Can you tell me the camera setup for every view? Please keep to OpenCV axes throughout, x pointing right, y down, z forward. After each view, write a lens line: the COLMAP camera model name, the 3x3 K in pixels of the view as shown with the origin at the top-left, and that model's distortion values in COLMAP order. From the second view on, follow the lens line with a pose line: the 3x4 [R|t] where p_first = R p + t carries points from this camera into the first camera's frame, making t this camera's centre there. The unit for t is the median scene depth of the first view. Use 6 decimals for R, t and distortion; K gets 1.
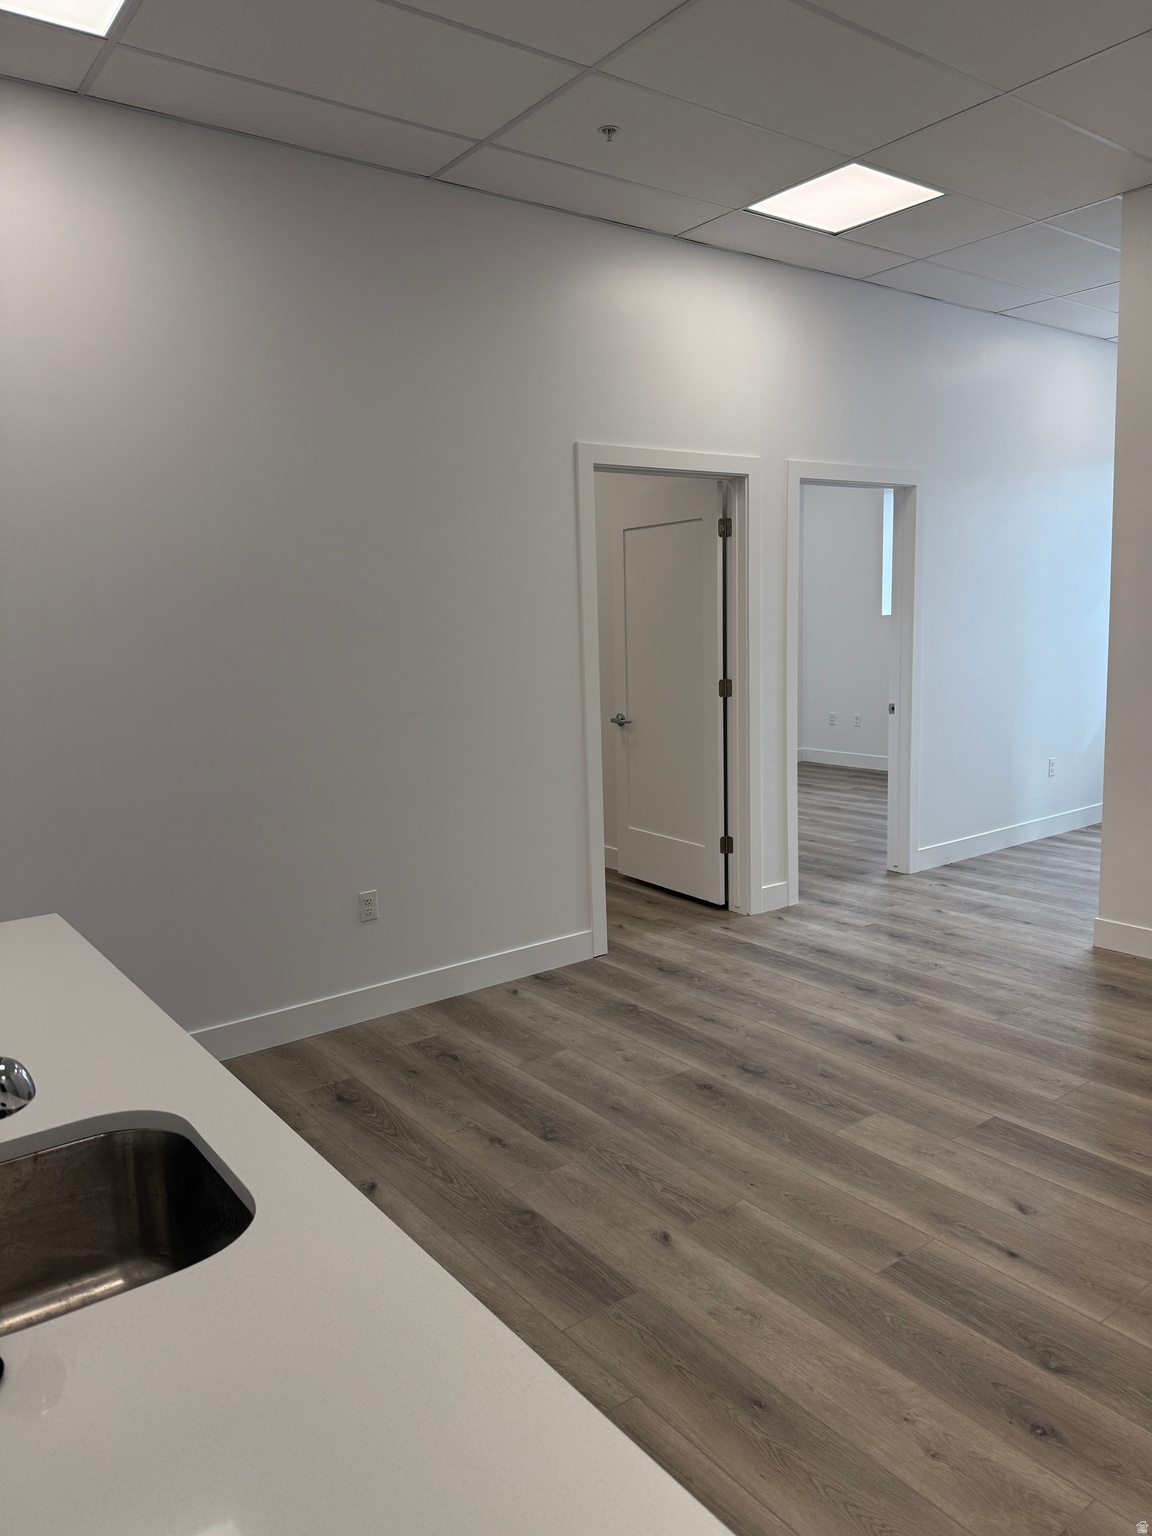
lens RADIAL K [[1083.7, 0, 576.0], [0, 1083.7, 768.0], [0, 0, 1]] dist [-0.003907, -0.002663]
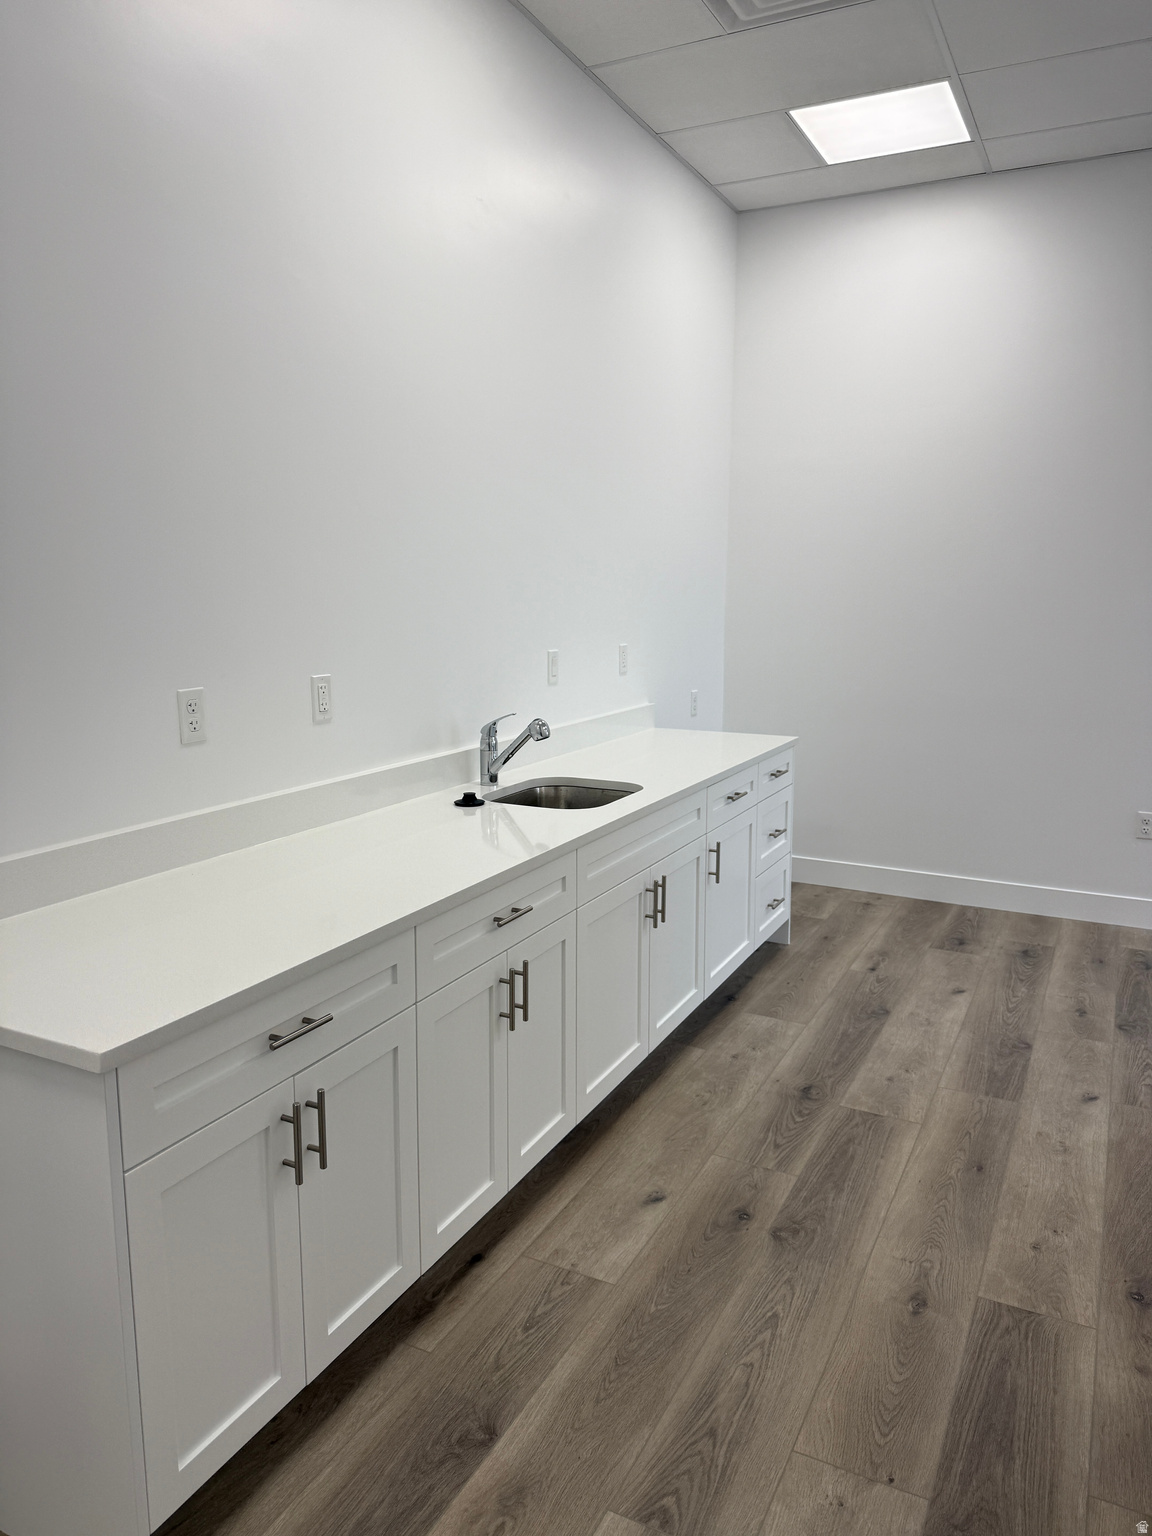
lens RADIAL K [[1083.7, 0, 576.0], [0, 1083.7, 768.0], [0, 0, 1]] dist [-0.003907, -0.002663]
pose [[0.437642, 0.183812, -0.880161, 0.755007], [-0.151155, 0.979991, 0.129501, 0.022574], [0.886353, 0.076365, 0.456669, -0.034544]]
